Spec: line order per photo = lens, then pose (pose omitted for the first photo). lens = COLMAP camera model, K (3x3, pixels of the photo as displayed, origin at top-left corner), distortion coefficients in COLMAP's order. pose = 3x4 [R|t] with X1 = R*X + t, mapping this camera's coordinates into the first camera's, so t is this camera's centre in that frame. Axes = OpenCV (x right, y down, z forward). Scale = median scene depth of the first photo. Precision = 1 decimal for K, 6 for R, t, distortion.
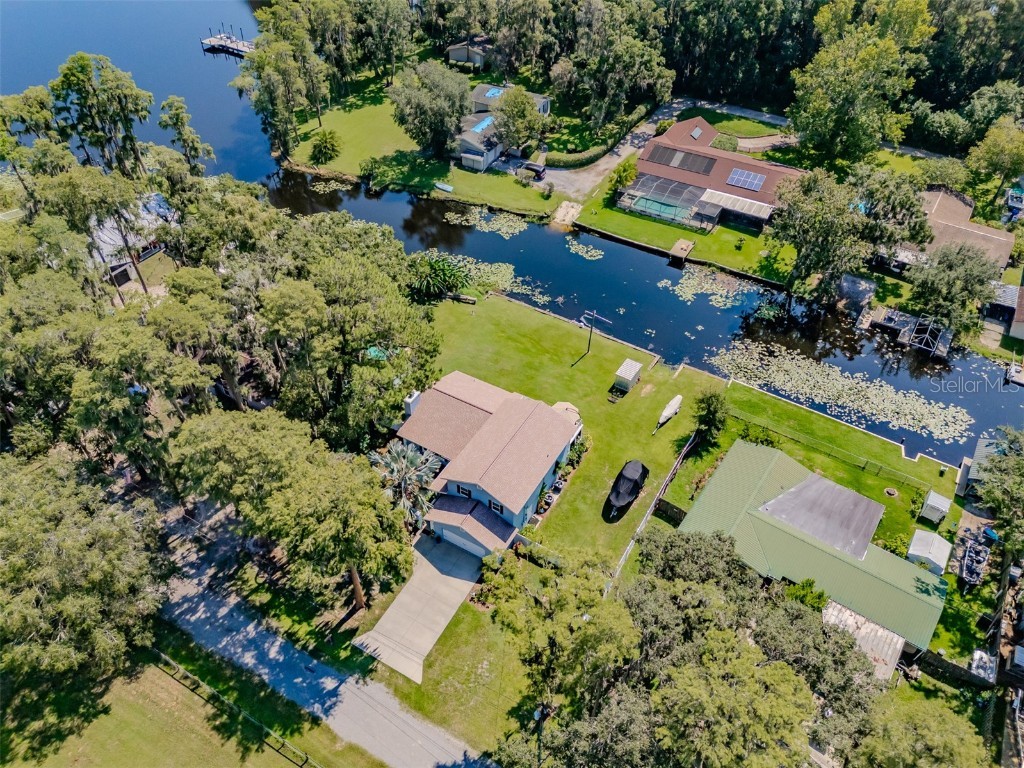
lens RADIAL K [[753.7, 0, 512.0], [0, 753.7, 384.0], [0, 0, 1]] dist [0.070860, -0.073492]
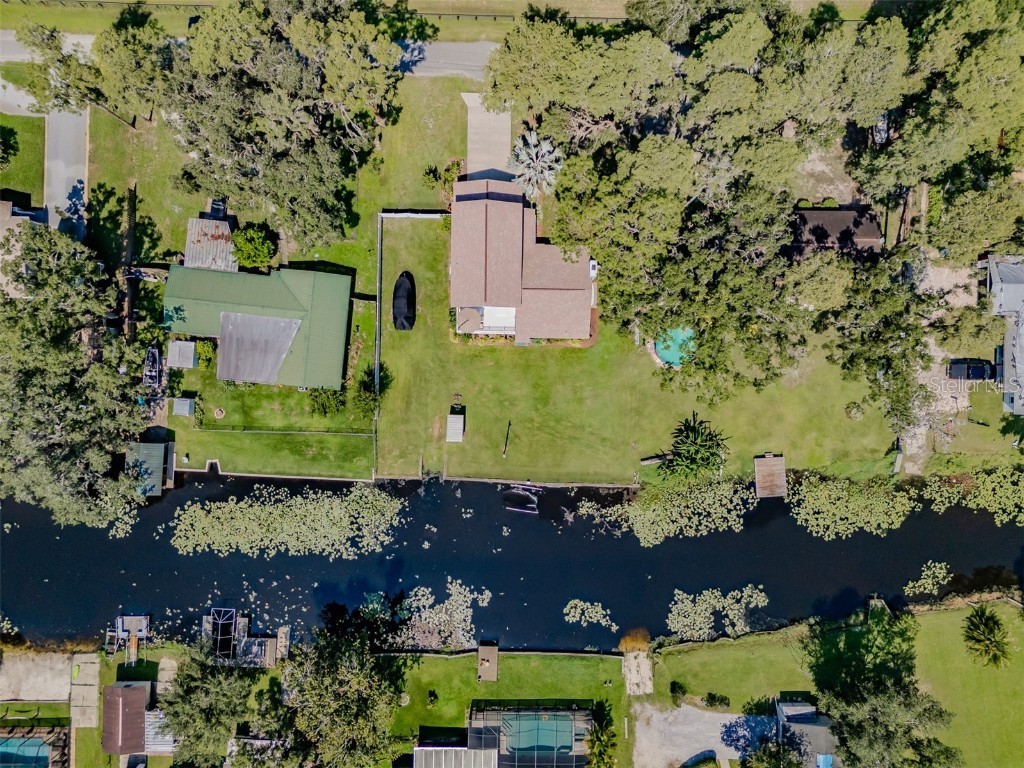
lens RADIAL K [[753.7, 0, 512.0], [0, 753.7, 384.0], [0, 0, 1]] dist [0.070860, -0.073492]
pose [[-0.872008, 0.489323, -0.012879, 0.057730], [-0.348798, -0.602691, 0.717707, -0.667708], [0.343428, 0.630338, 0.696226, 0.208227]]
